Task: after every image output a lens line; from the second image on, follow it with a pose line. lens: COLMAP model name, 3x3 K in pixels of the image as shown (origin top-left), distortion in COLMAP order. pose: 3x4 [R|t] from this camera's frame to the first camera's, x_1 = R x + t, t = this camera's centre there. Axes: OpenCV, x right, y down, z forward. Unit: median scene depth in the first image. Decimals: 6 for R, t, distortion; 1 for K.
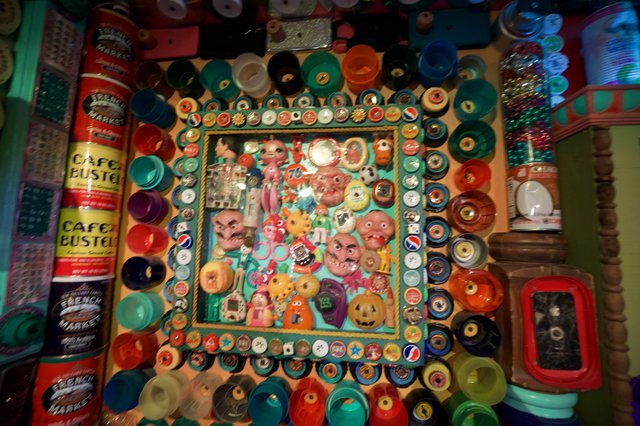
lens RADIAL K [[286.9, 0, 322.4], [0, 286.9, 211.5], [0, 0, 1]] dist [-0.045152, 0.017483]
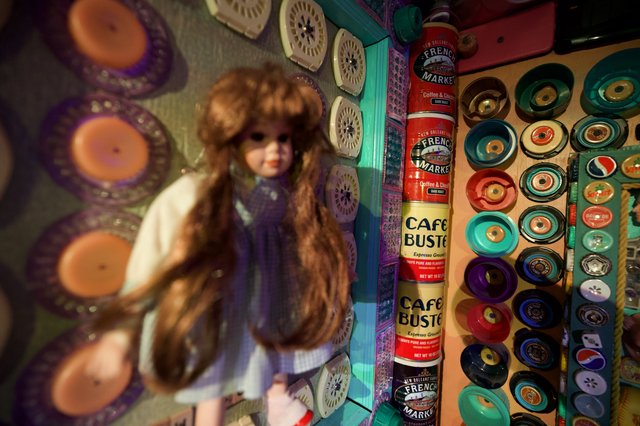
lens RADIAL K [[286.9, 0, 322.4], [0, 286.9, 211.5], [0, 0, 1]] dist [-0.045152, 0.017483]
pose [[0.840289, 0.012887, -0.541986, -0.642931], [0.044519, 0.994701, 0.092673, -0.315111], [0.540308, -0.102001, 0.835262, 0.150907]]
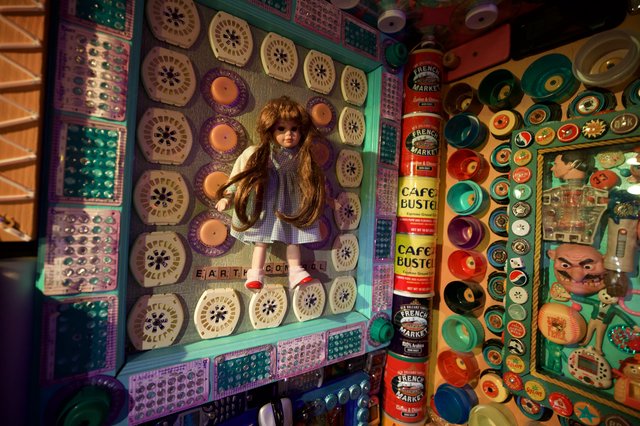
lens RADIAL K [[286.9, 0, 322.4], [0, 286.9, 211.5], [0, 0, 1]] dist [-0.045152, 0.017483]
pose [[0.664471, -0.008190, -0.747269, -0.220091], [0.050108, 0.998178, 0.033616, -0.163307], [0.745632, -0.059781, 0.663671, -0.050035]]
